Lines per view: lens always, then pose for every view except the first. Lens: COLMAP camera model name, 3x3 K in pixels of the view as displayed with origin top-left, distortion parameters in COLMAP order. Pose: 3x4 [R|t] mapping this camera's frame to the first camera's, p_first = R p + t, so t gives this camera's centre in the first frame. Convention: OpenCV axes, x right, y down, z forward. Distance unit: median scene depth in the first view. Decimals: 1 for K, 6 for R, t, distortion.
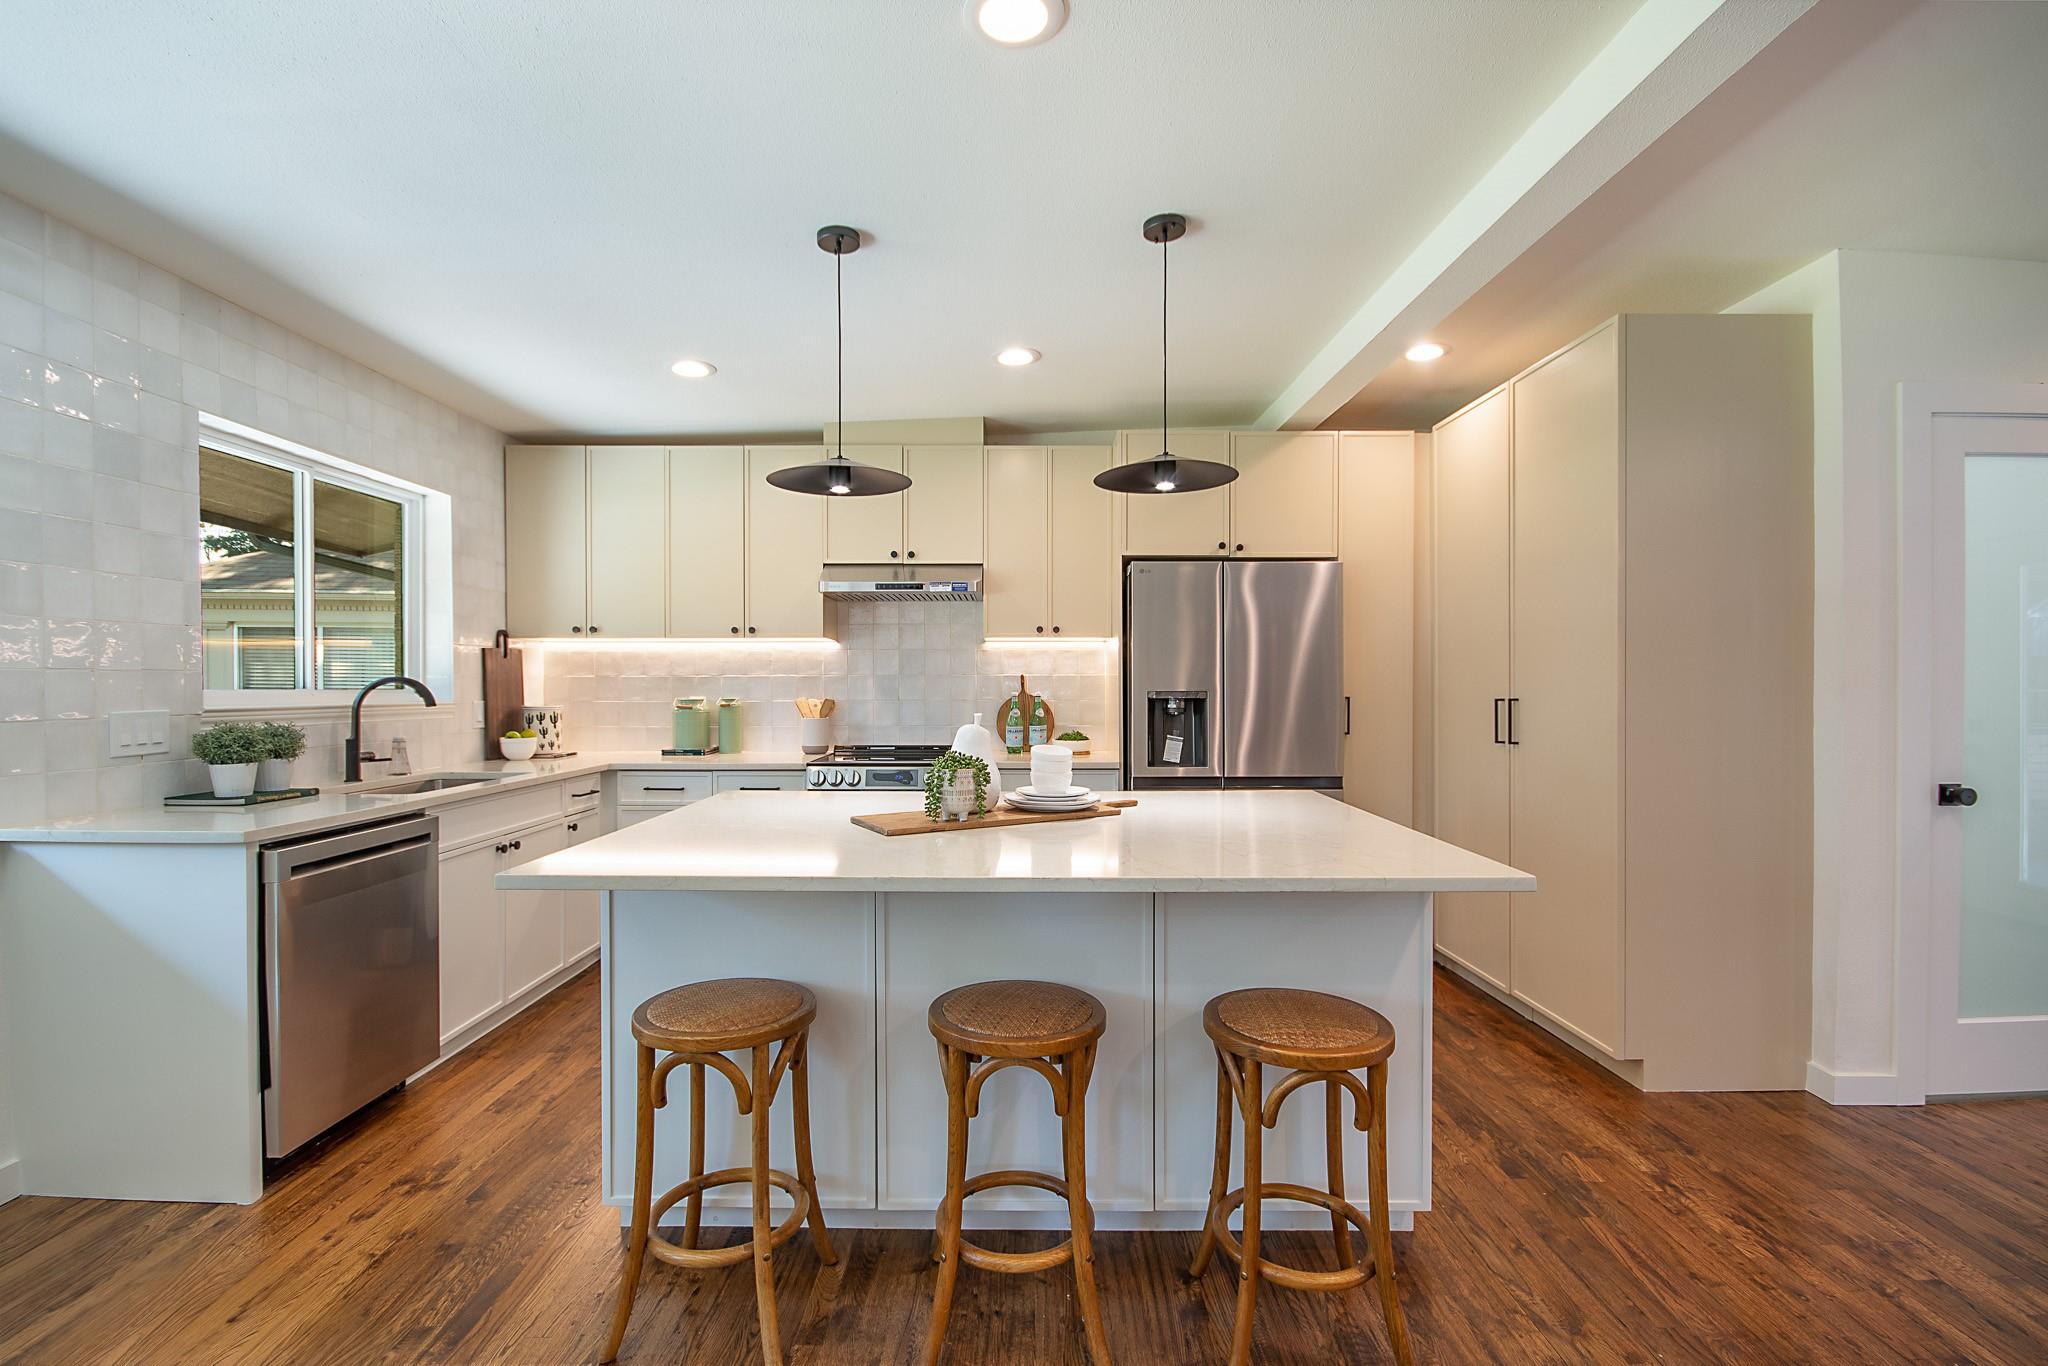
lens RADIAL K [[906.1, 0, 1024.0], [0, 906.1, 683.0], [0, 0, 1]] dist [-0.002582, -0.000279]
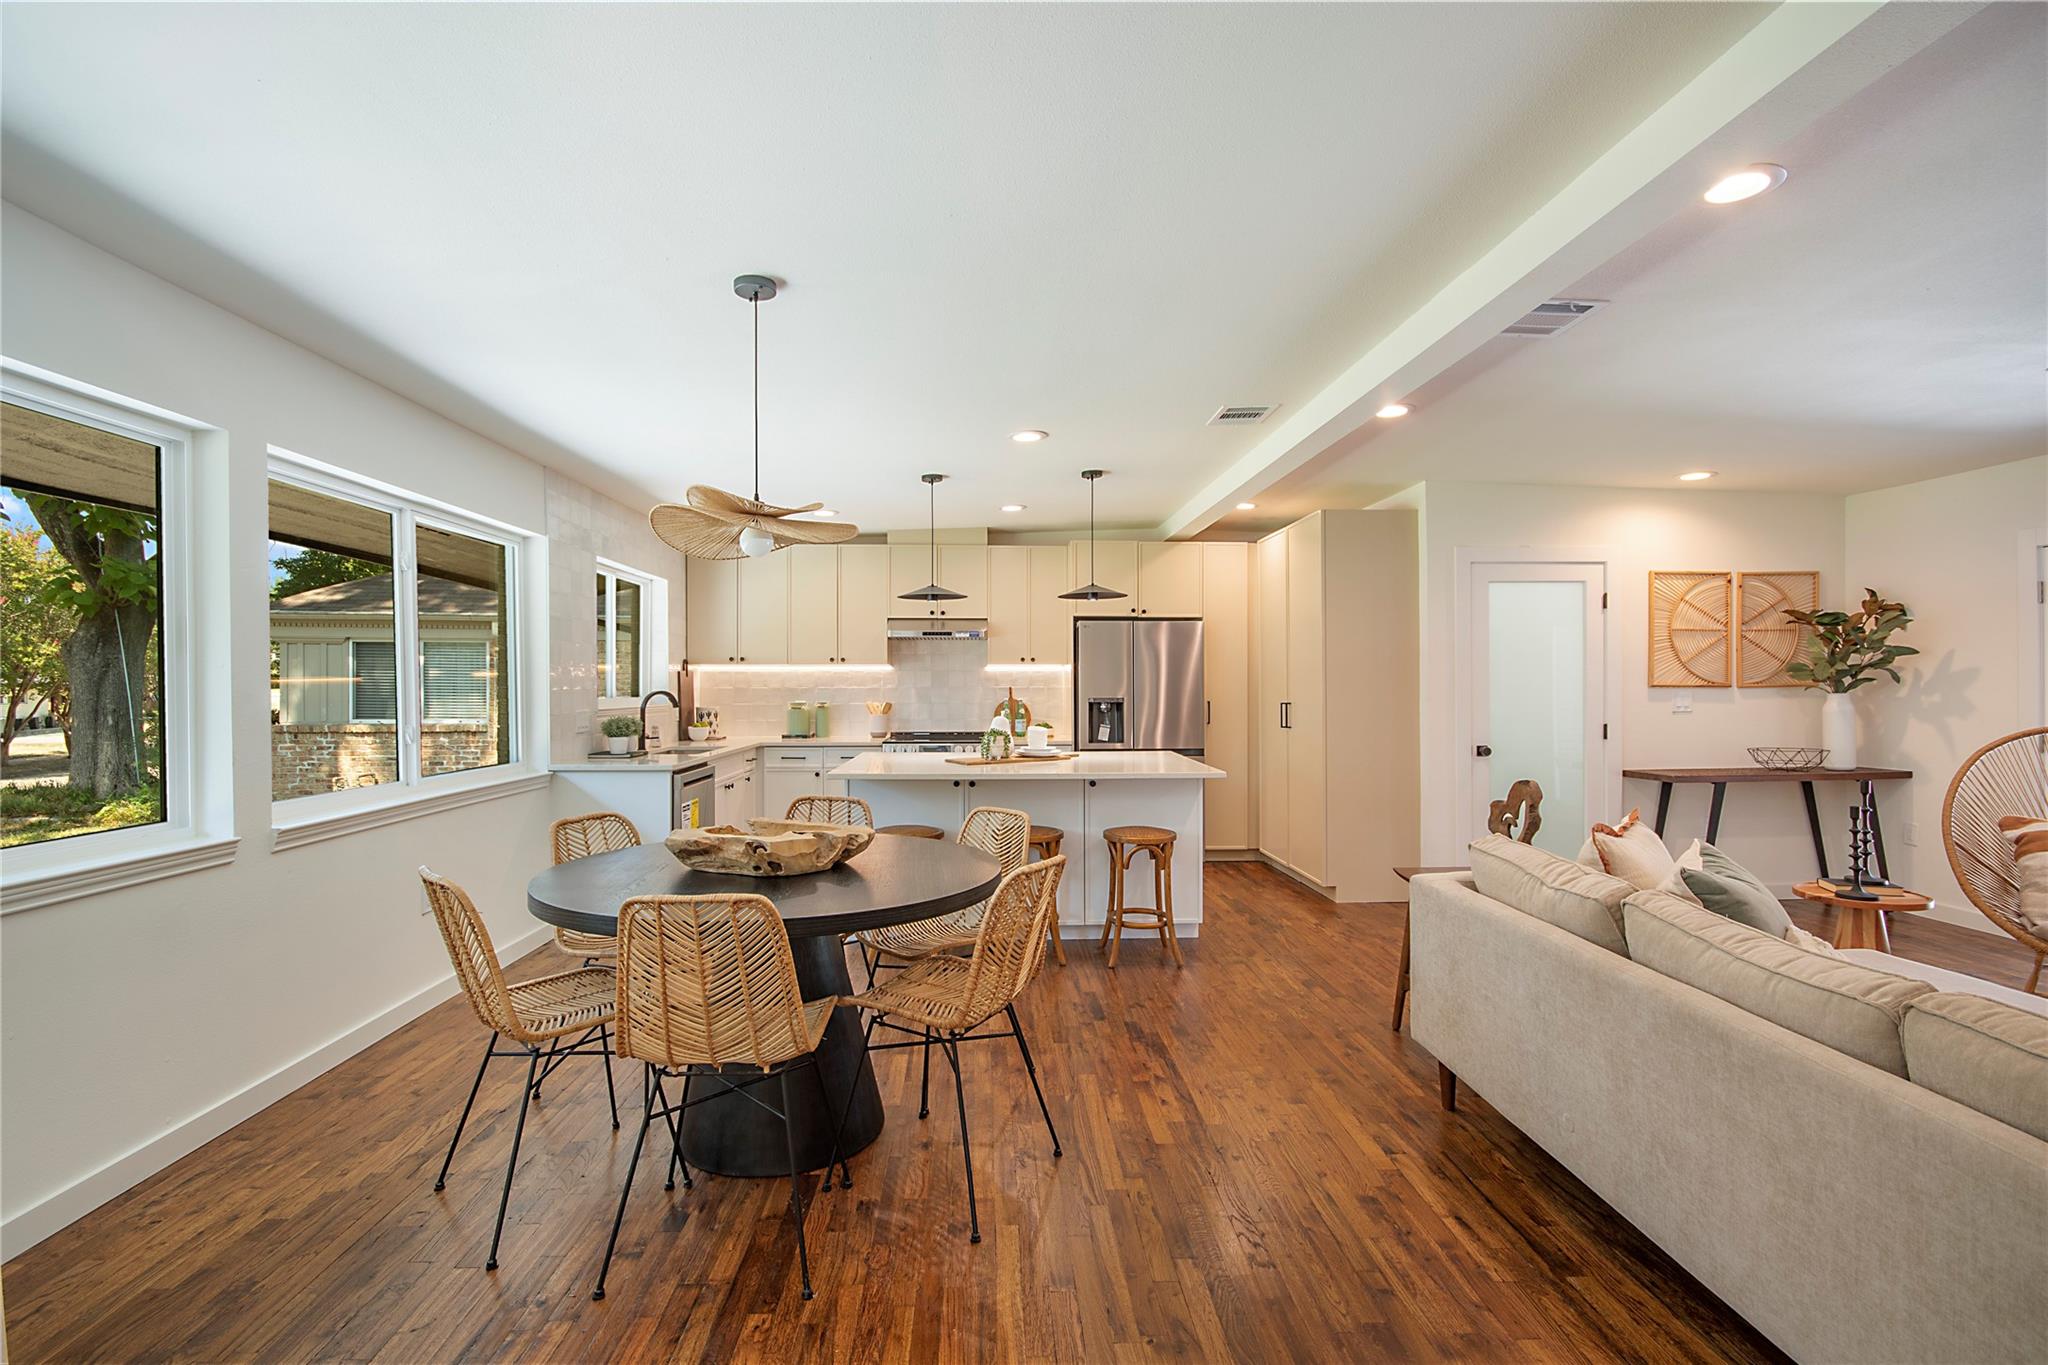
lens RADIAL K [[903.7, 0, 1012.9], [0, 903.7, 686.5], [0, 0, 1]] dist [-0.000186, -0.000751]
pose [[0.999413, -0.000229, 0.034262, -0.056554], [0.000073, 0.999990, 0.004562, -0.018661], [-0.034262, -0.004557, 0.999402, -0.622457]]
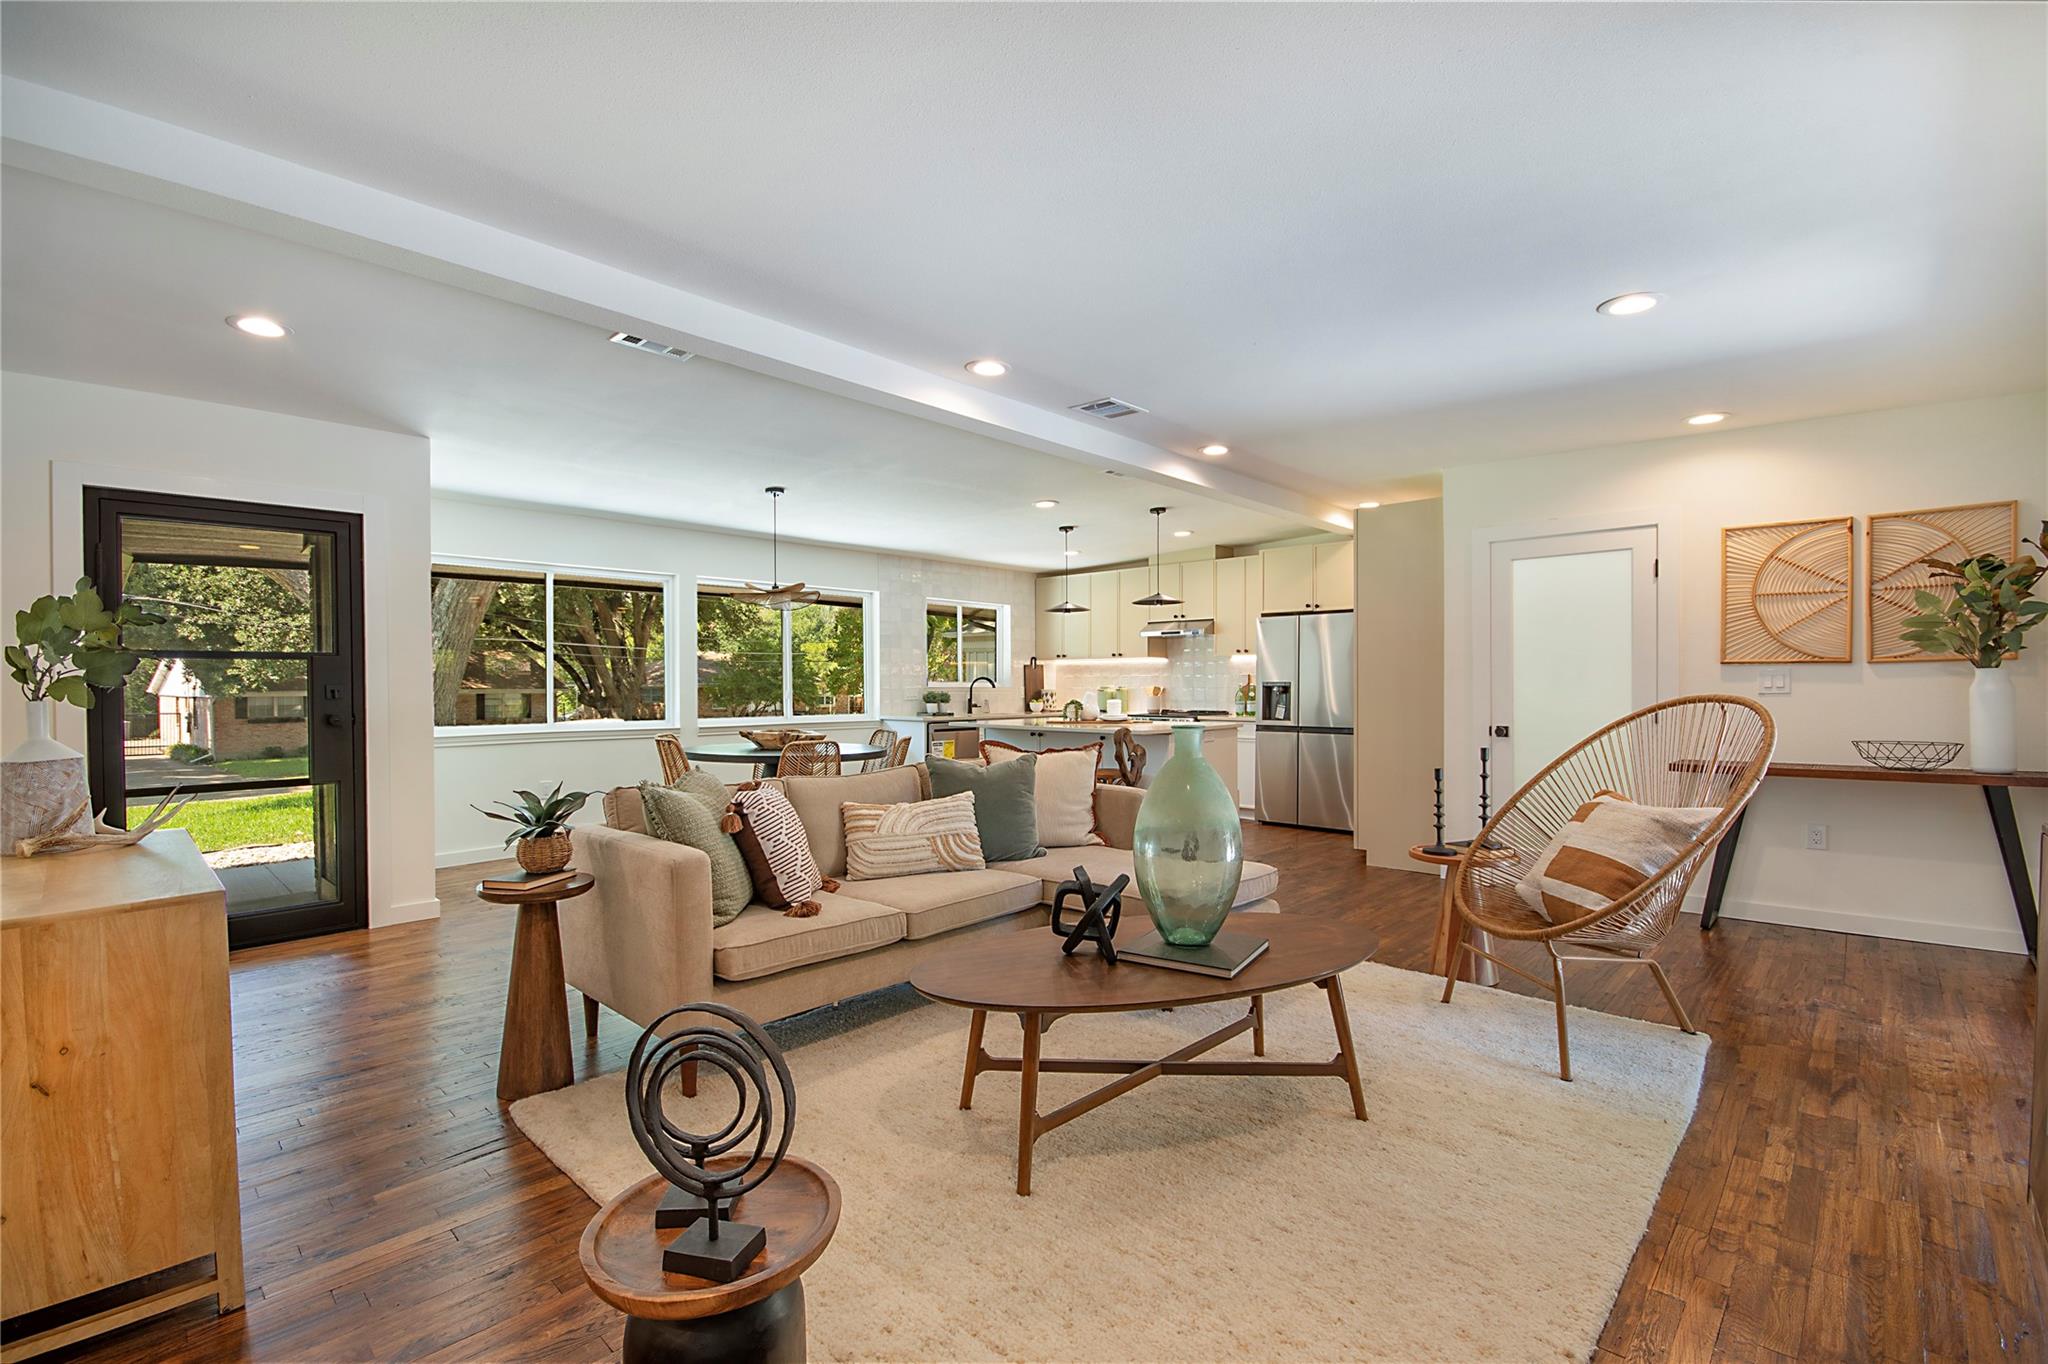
lens RADIAL K [[903.7, 0, 1012.9], [0, 903.7, 686.0], [0, 0, 1]] dist [-0.000186, -0.000751]
pose [[0.723685, 0.001188, -0.690129, 1.031084], [0.001403, 0.999994, 0.003193, 0.009854], [0.690129, -0.003279, 0.723679, -0.755961]]
